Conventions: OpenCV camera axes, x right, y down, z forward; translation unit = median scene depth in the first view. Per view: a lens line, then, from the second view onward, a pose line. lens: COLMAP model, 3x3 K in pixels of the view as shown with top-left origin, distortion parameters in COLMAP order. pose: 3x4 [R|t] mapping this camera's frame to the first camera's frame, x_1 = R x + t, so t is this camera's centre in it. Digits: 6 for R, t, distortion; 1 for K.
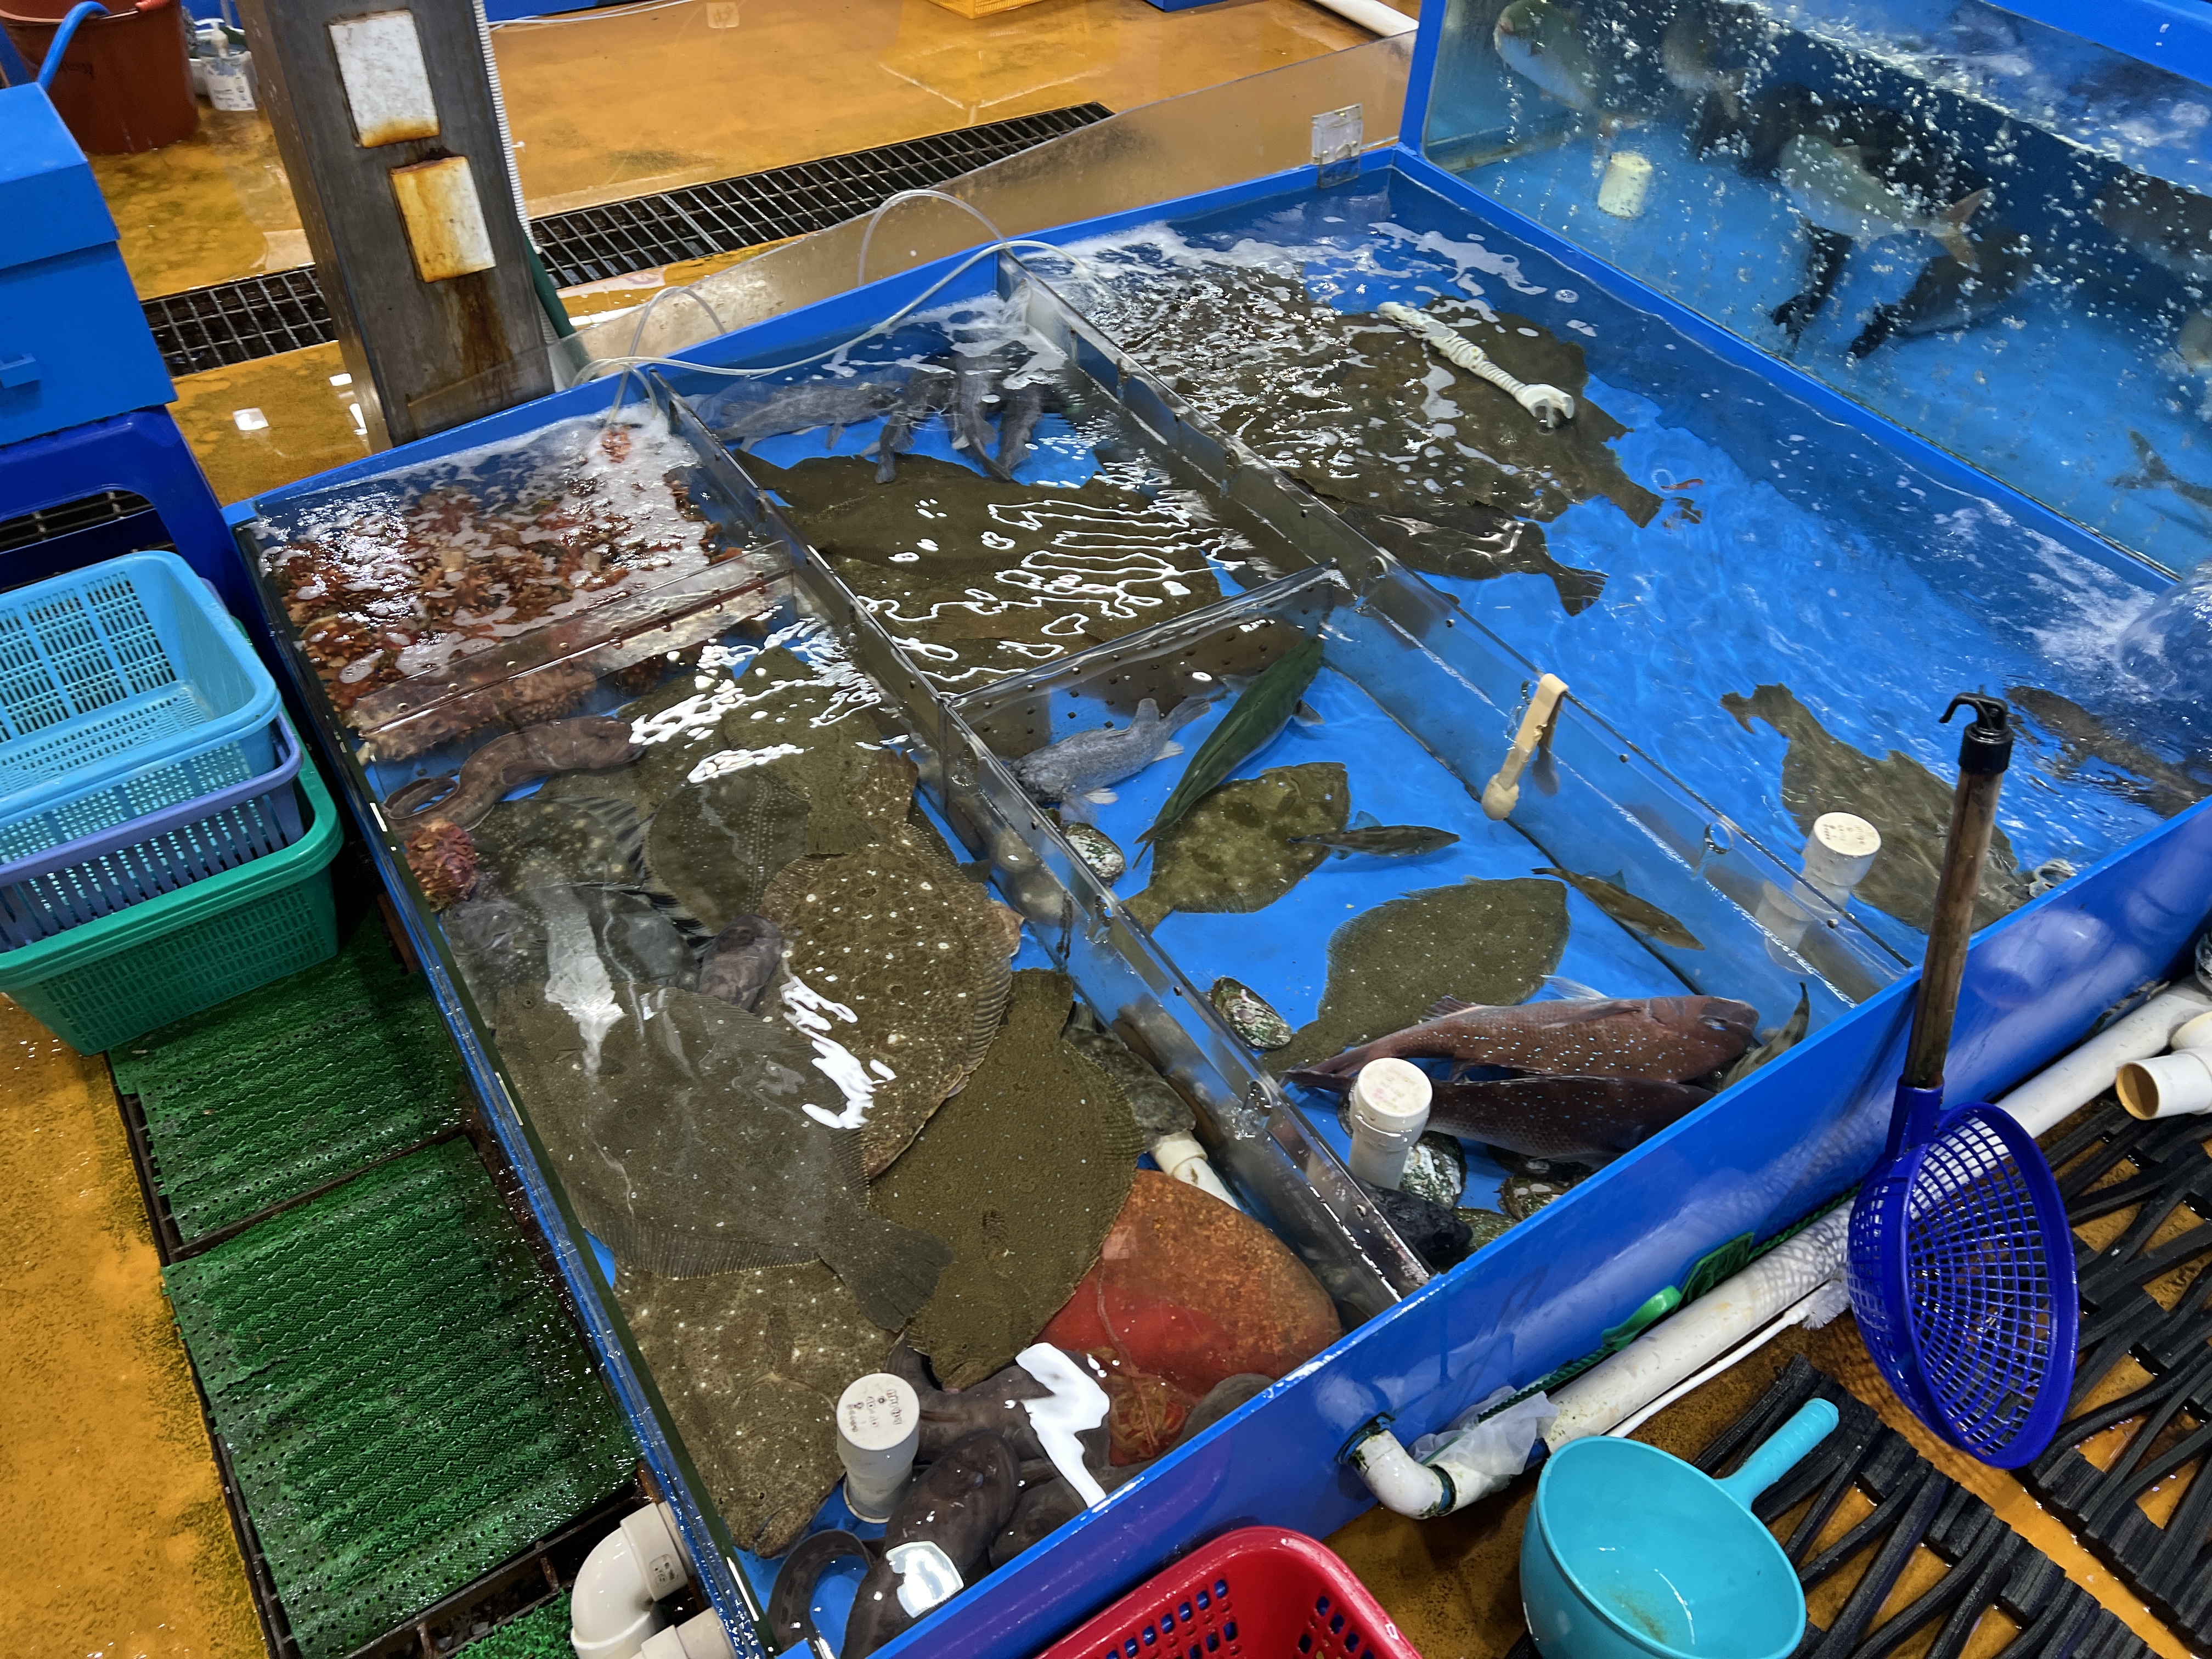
lens RADIAL K [[1683.2, 0, 1106.0], [0, 1683.2, 829.5], [0, 0, 1]] dist [0.023173, -0.009082]
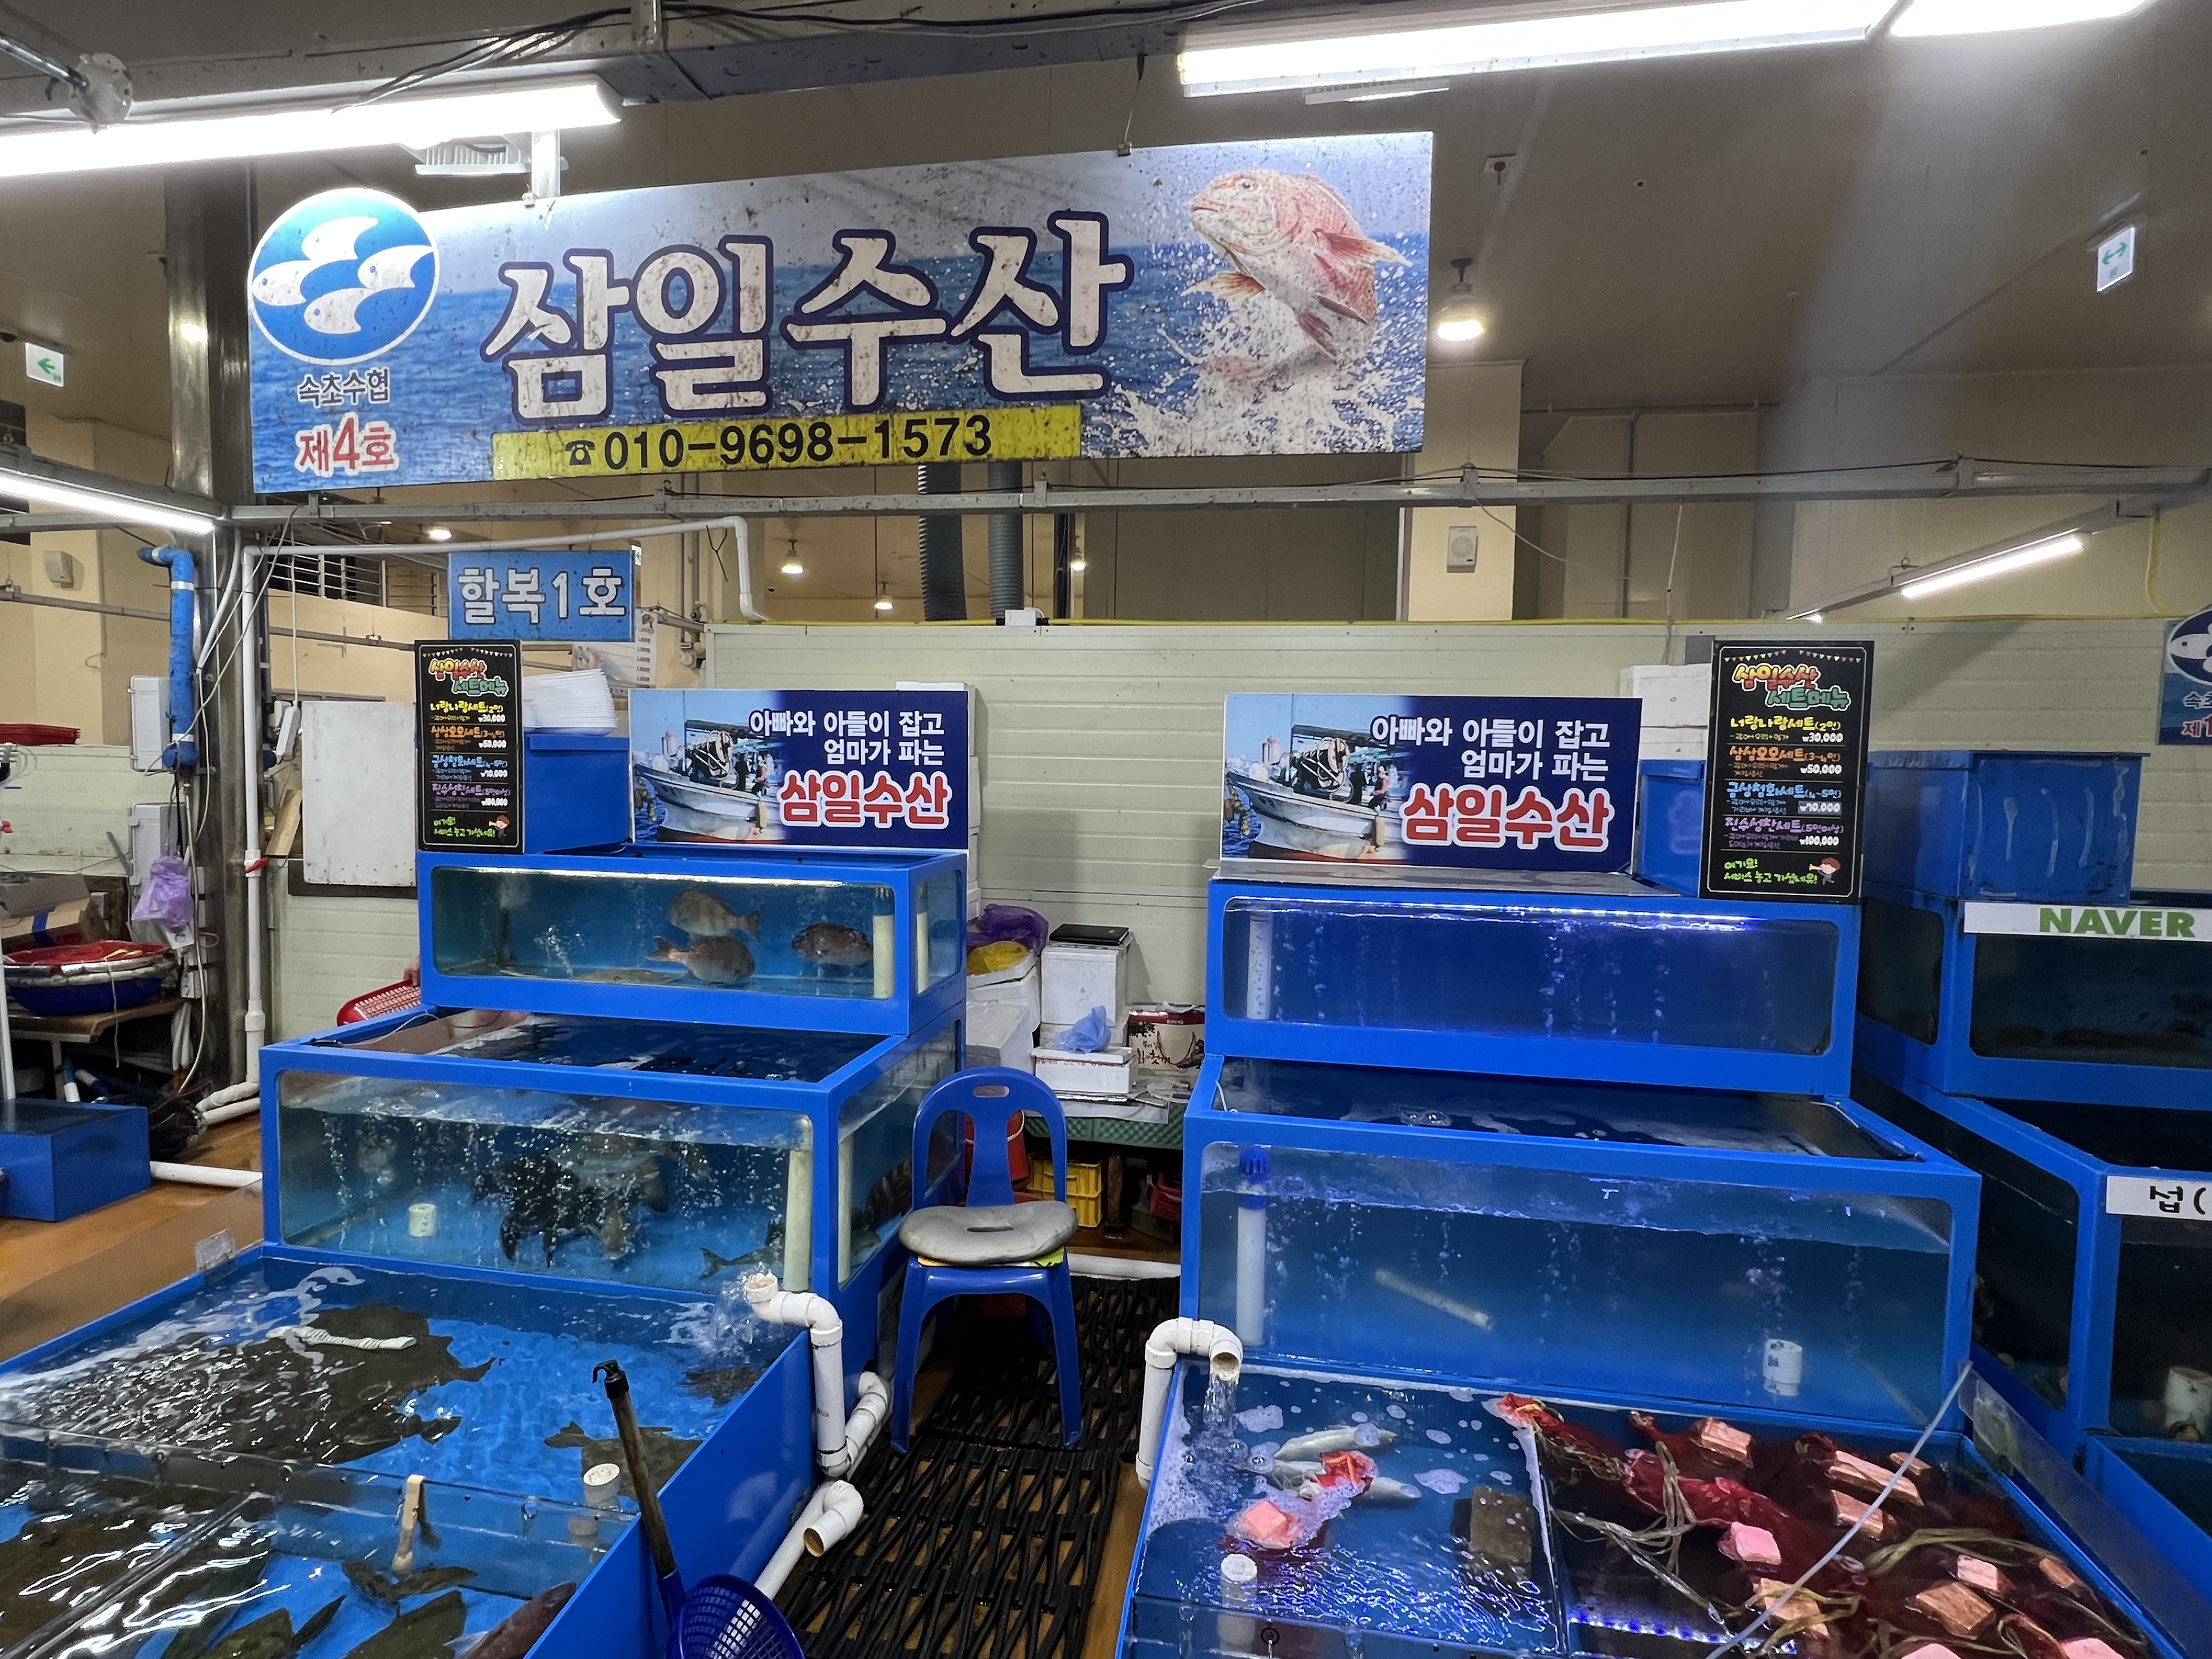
lens RADIAL K [[1097.8, 0, 1106.0], [0, 1097.8, 829.5], [0, 0, 1]] dist [-0.001053, 0.000437]
pose [[0.681620, -0.076674, 0.727678, -0.020071], [0.516606, 0.754712, -0.404386, 0.180429], [-0.518181, 0.651561, 0.554037, -0.345686]]
